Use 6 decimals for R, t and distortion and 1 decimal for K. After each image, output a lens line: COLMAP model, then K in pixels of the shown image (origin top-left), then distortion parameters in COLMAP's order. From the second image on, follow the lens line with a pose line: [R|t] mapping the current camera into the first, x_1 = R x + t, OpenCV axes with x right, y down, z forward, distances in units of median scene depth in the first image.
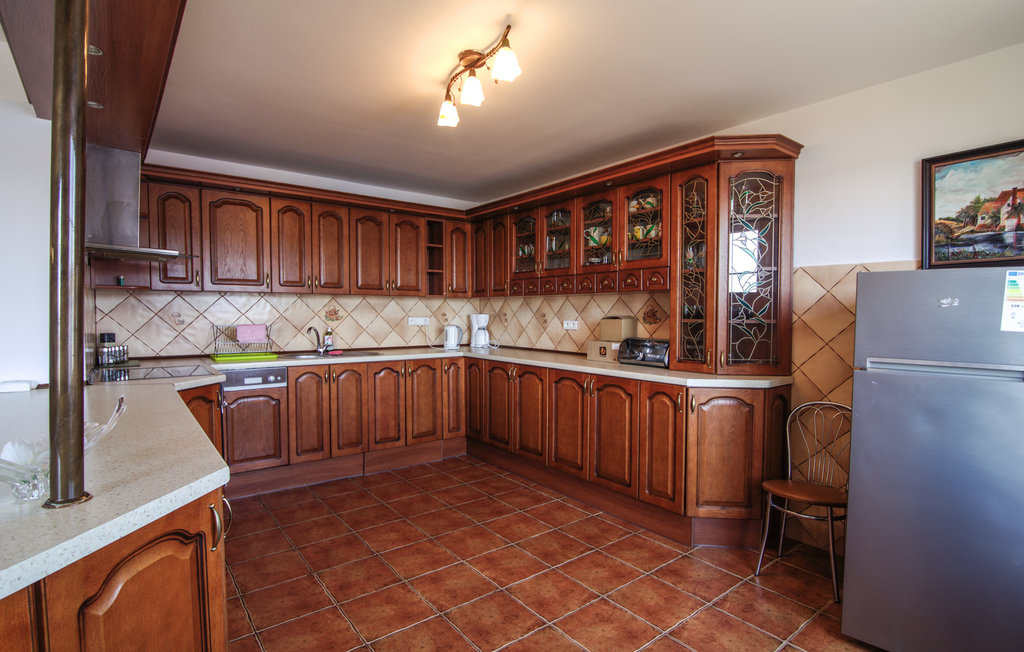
lens RADIAL K [[477.1, 0, 515.4], [0, 477.1, 329.3], [0, 0, 1]] dist [-0.027530, -0.000060]
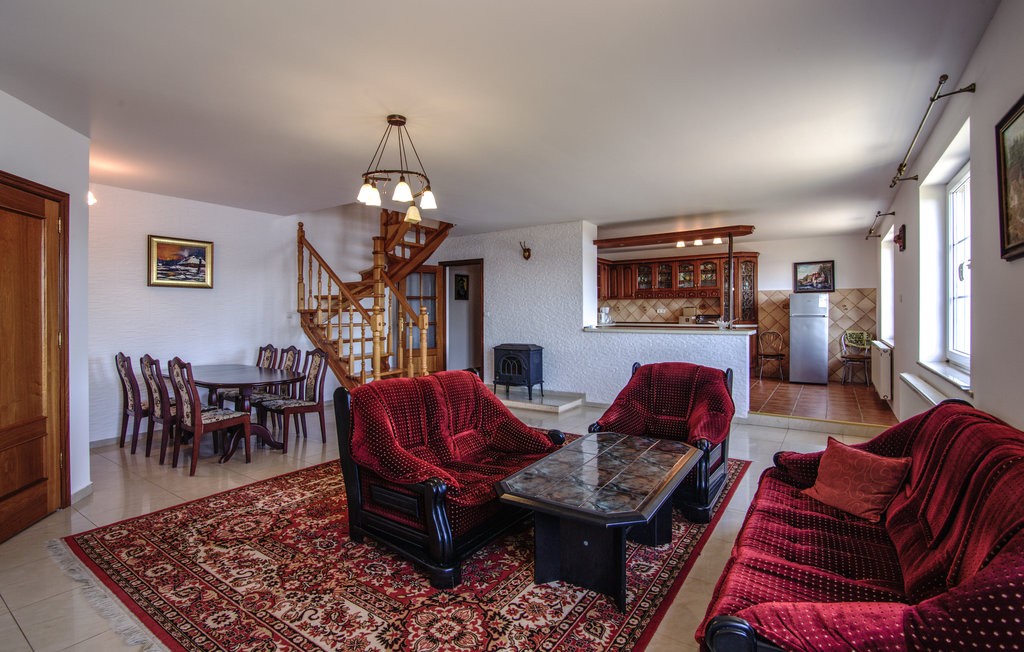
lens RADIAL K [[486.3, 0, 509.7], [0, 486.3, 311.0], [0, 0, 1]] dist [0.000450, -0.000026]
pose [[0.948564, -0.005623, 0.316536, -1.641350], [0.017145, 0.999287, -0.033627, 0.071574], [-0.316121, 0.037324, 0.947984, -1.272711]]
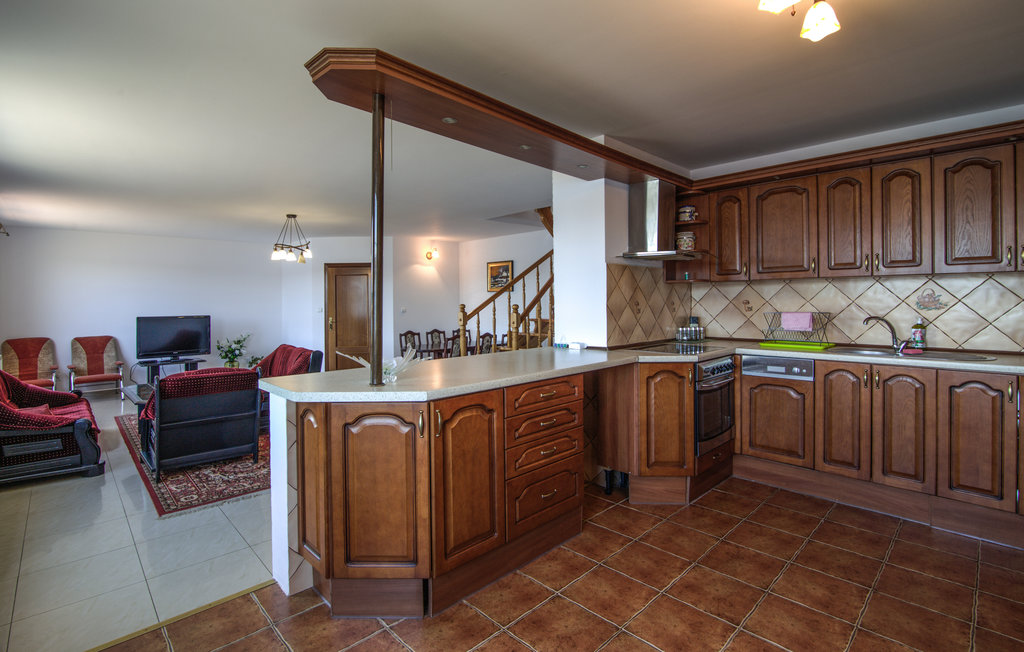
lens RADIAL K [[475.4, 0, 511.2], [0, 475.4, 306.8], [0, 0, 1]] dist [-0.016179, -0.000026]
pose [[0.124564, 0.006458, -0.992191, 0.345487], [-0.024577, 0.999692, 0.003421, -0.010313], [0.991907, 0.023959, 0.124684, 0.327713]]
